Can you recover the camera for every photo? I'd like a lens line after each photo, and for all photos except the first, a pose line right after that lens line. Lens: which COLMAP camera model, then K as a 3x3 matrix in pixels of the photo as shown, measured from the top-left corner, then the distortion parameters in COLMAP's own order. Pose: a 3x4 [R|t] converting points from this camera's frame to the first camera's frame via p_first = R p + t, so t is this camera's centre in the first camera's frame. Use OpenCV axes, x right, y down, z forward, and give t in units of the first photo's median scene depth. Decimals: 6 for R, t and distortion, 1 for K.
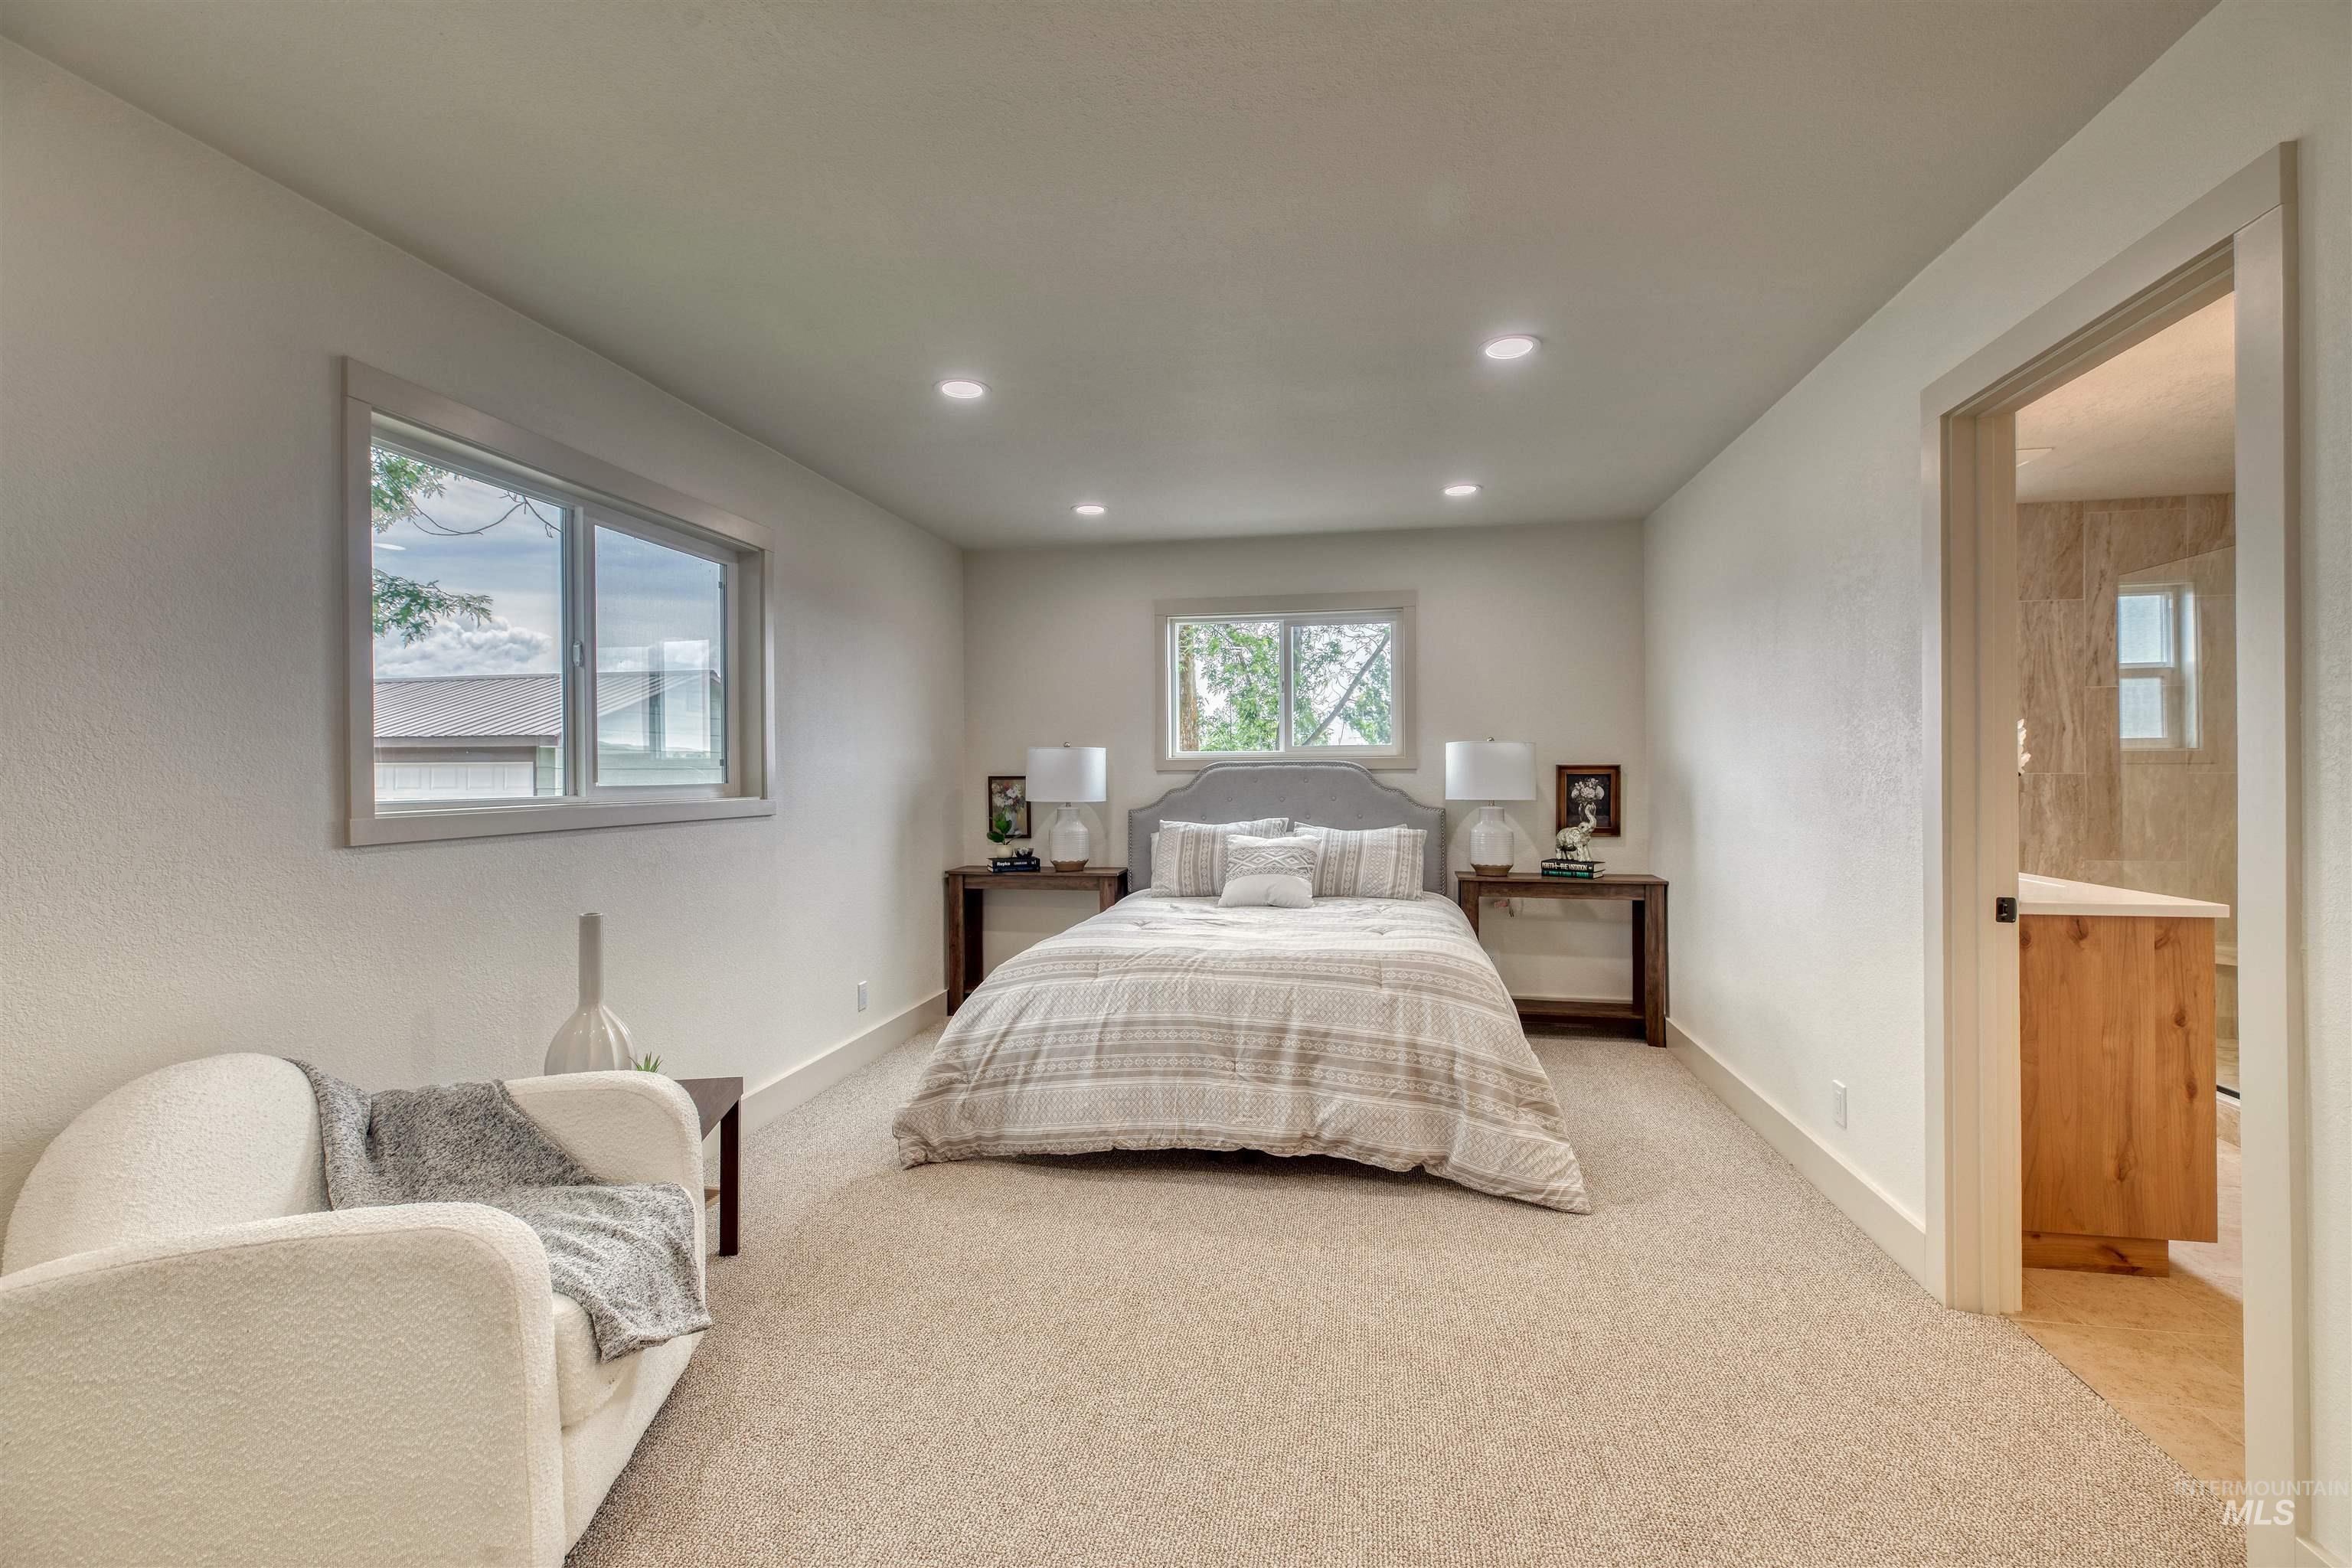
lens RADIAL K [[1053.7, 0, 1168.3], [0, 1053.7, 777.6], [0, 0, 1]] dist [0.002762, -0.000930]
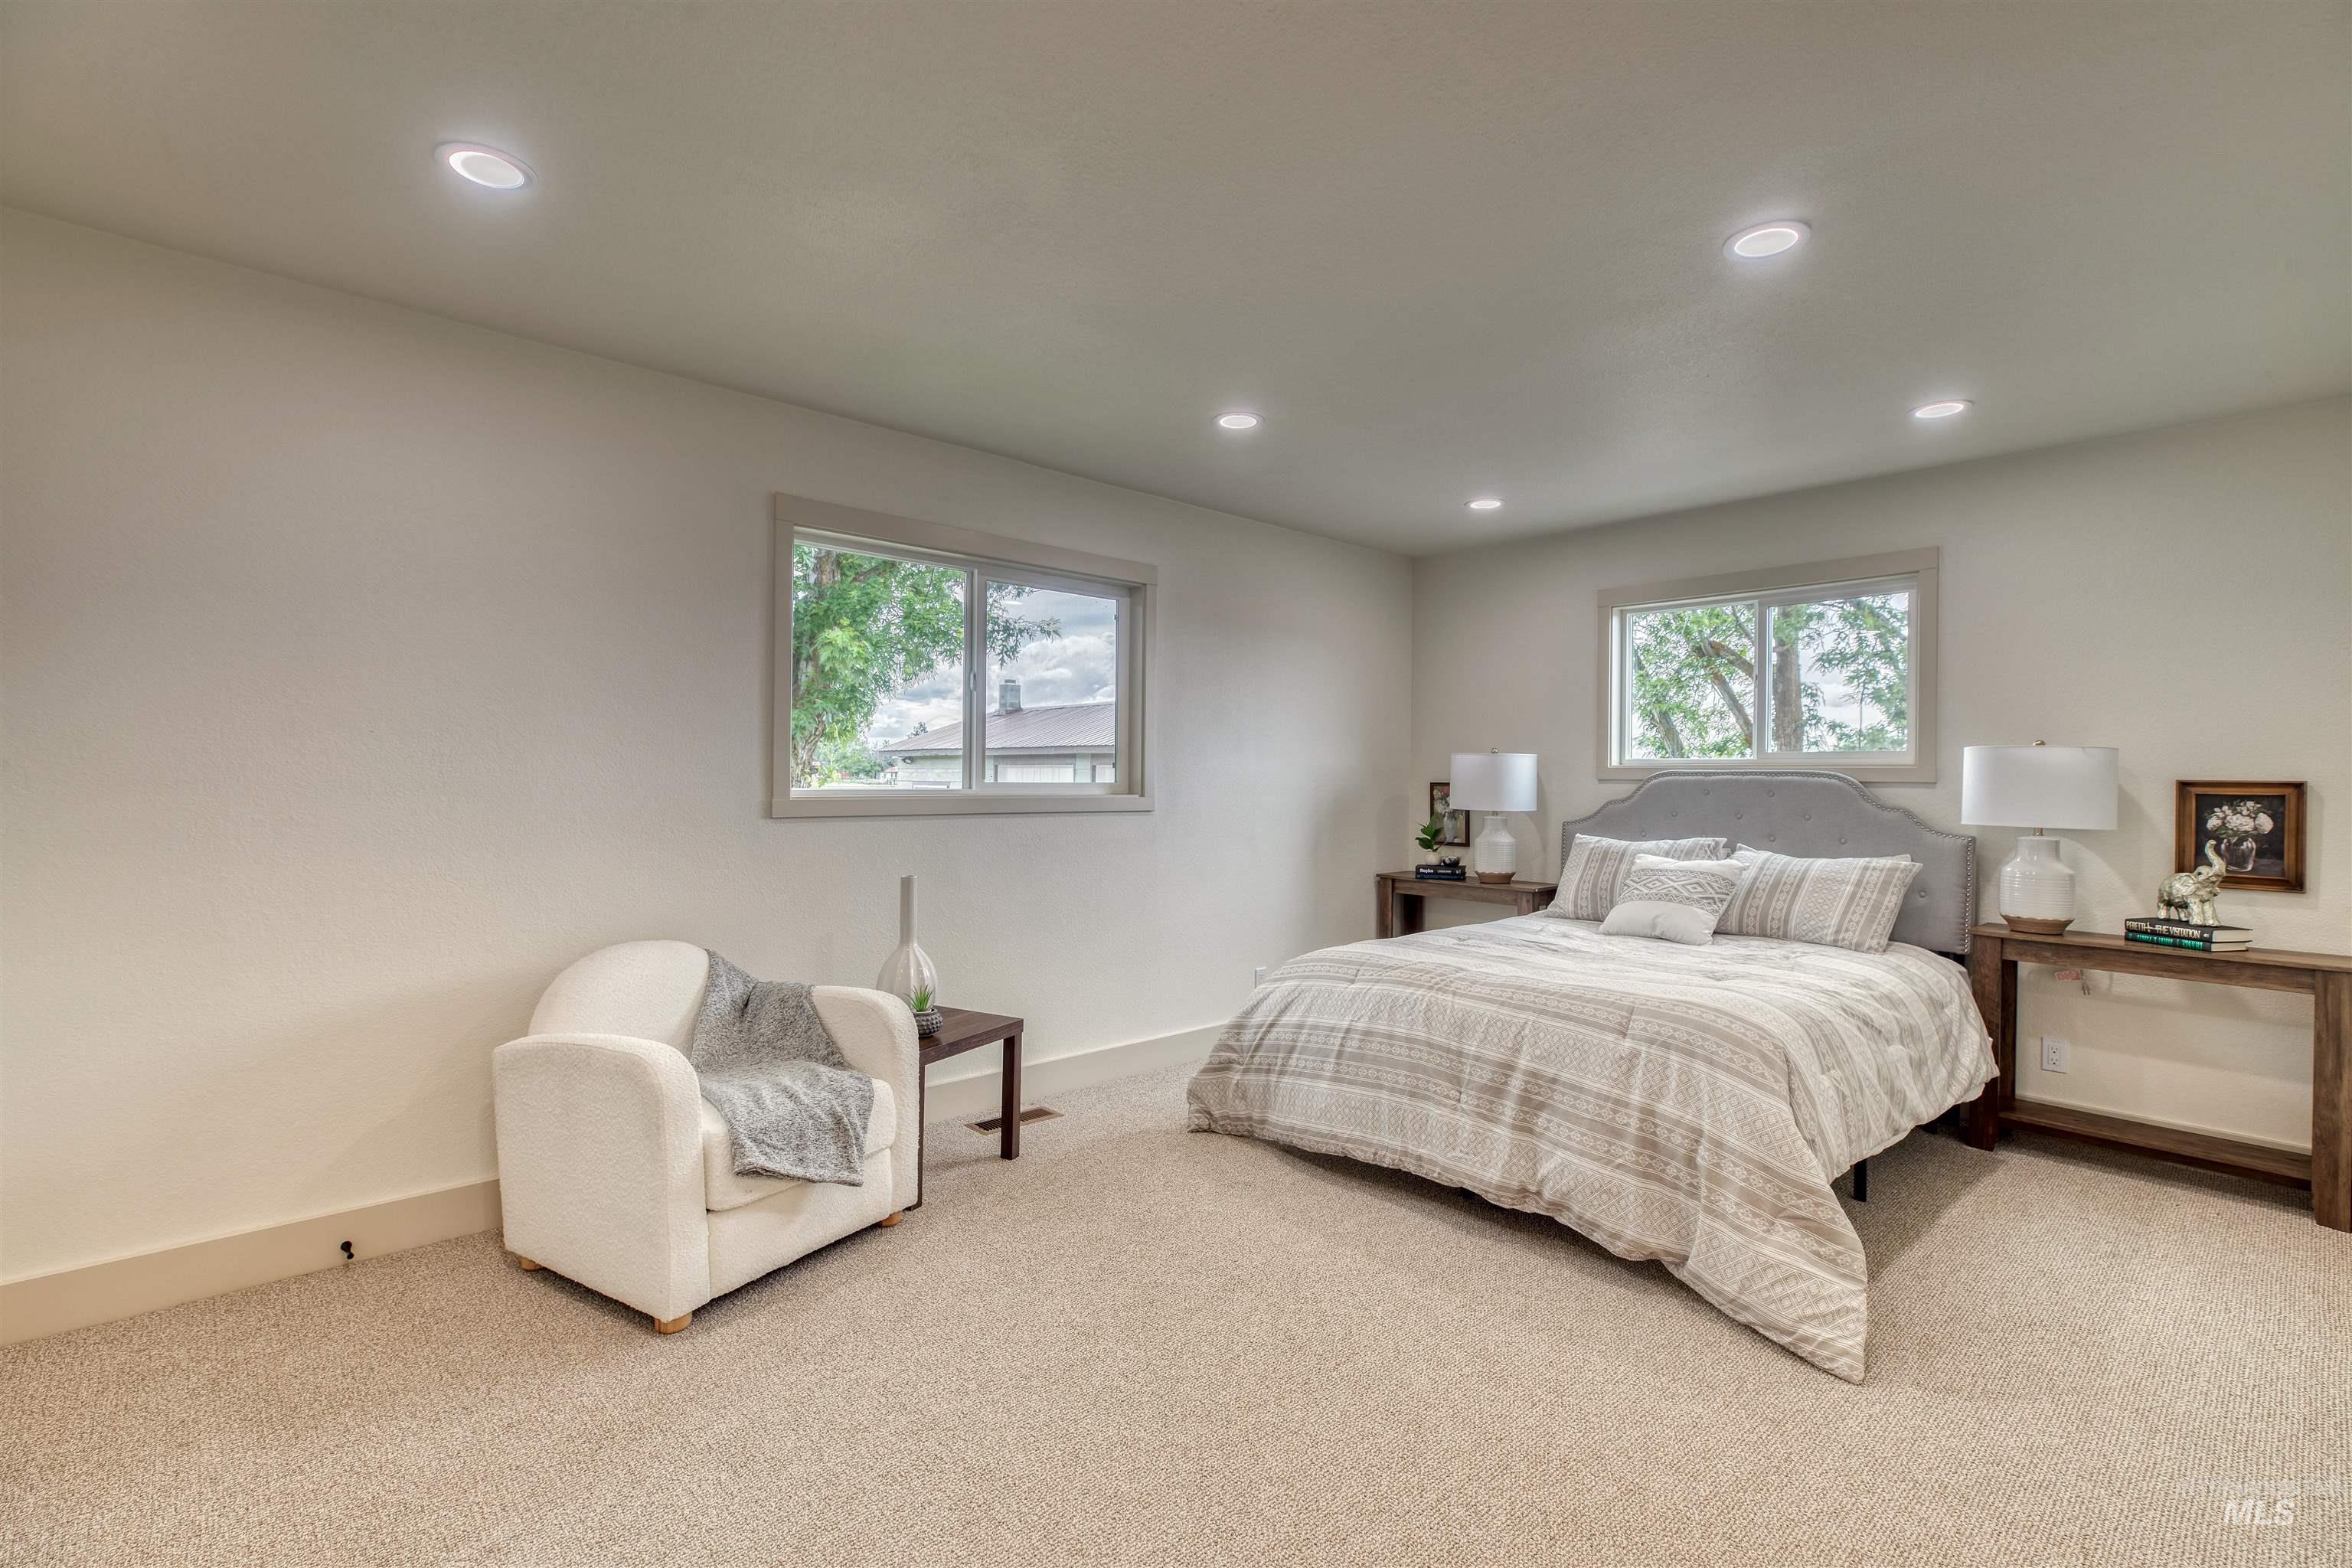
lens RADIAL K [[1053.7, 0, 1173.6], [0, 1053.7, 778.4], [0, 0, 1]] dist [0.002762, -0.000930]
pose [[0.794500, 0.015920, -0.607055, 0.402208], [-0.019157, 0.999816, 0.001147, -0.002577], [0.606961, 0.010718, 0.794659, 0.100631]]
